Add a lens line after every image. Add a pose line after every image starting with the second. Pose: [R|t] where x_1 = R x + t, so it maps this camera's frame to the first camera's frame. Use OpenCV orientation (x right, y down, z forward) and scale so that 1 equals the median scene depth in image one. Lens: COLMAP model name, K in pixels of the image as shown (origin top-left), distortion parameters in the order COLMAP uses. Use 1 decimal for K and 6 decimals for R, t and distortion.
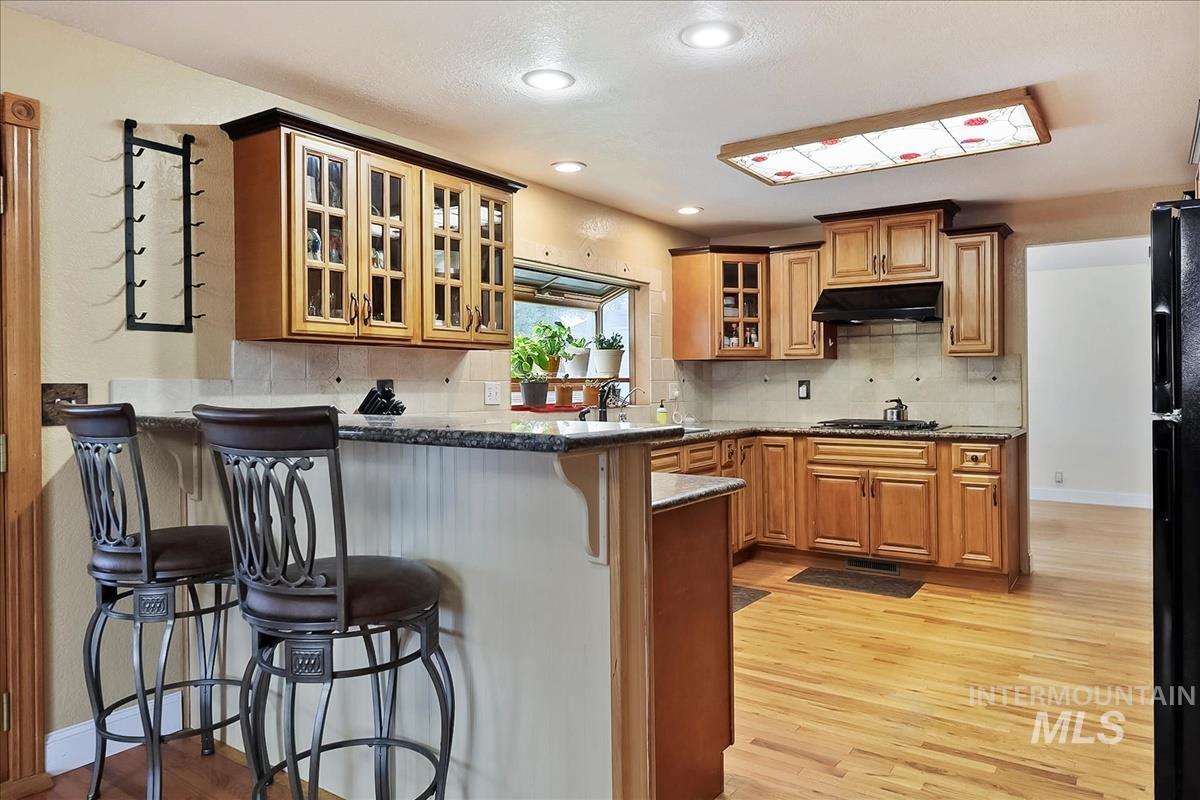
lens RADIAL K [[775.6, 0, 610.5], [0, 775.6, 389.3], [0, 0, 1]] dist [0.000547, 0.001699]
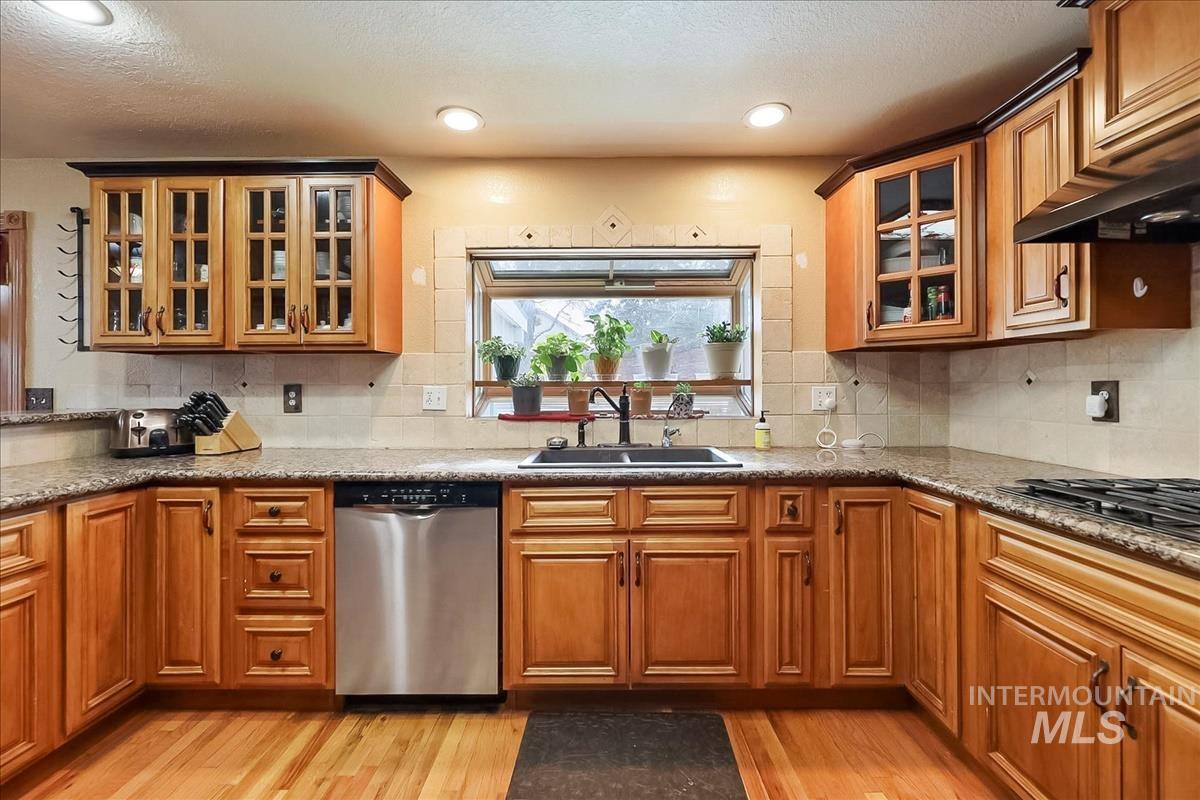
lens RADIAL K [[502.4, 0, 584.2], [0, 502.4, 389.9], [0, 0, 1]] dist [-0.002384, -0.000546]
pose [[0.566733, 0.007314, -0.823869, 0.378794], [-0.004745, 0.999973, 0.005614, -0.007505], [0.823888, 0.000728, 0.566752, 0.681819]]
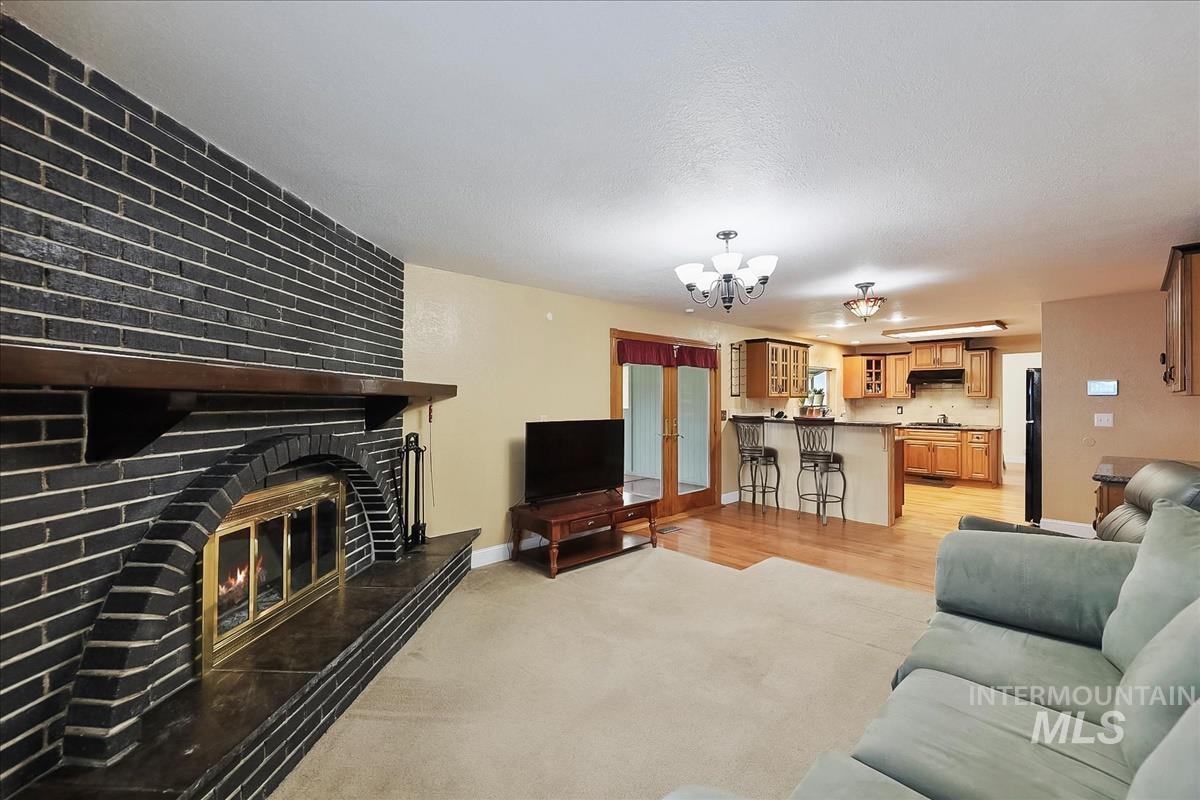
lens RADIAL K [[502.4, 0, 601.6], [0, 502.4, 408.9], [0, 0, 1]] dist [-0.002384, -0.000546]
pose [[0.977401, 0.005899, -0.211310, -0.398647], [-0.003224, 0.999910, 0.013002, -0.025115], [0.211368, -0.012027, 0.977333, -0.887236]]
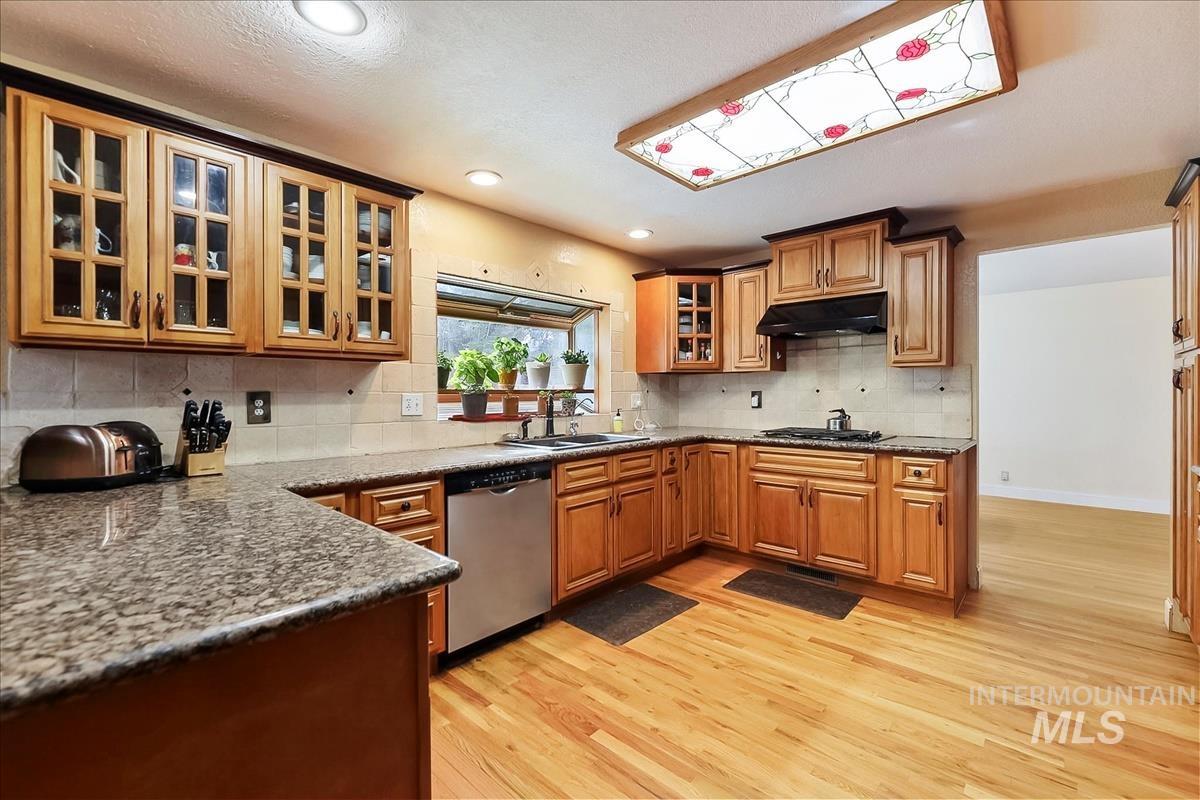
lens RADIAL K [[502.4, 0, 611.3], [0, 502.4, 404.7], [0, 0, 1]] dist [-0.002384, -0.000546]
pose [[0.991301, 0.002539, -0.131593, 0.165598], [-0.000346, 0.999861, 0.016686, -0.004687], [0.131617, -0.016496, 0.991163, 0.318836]]
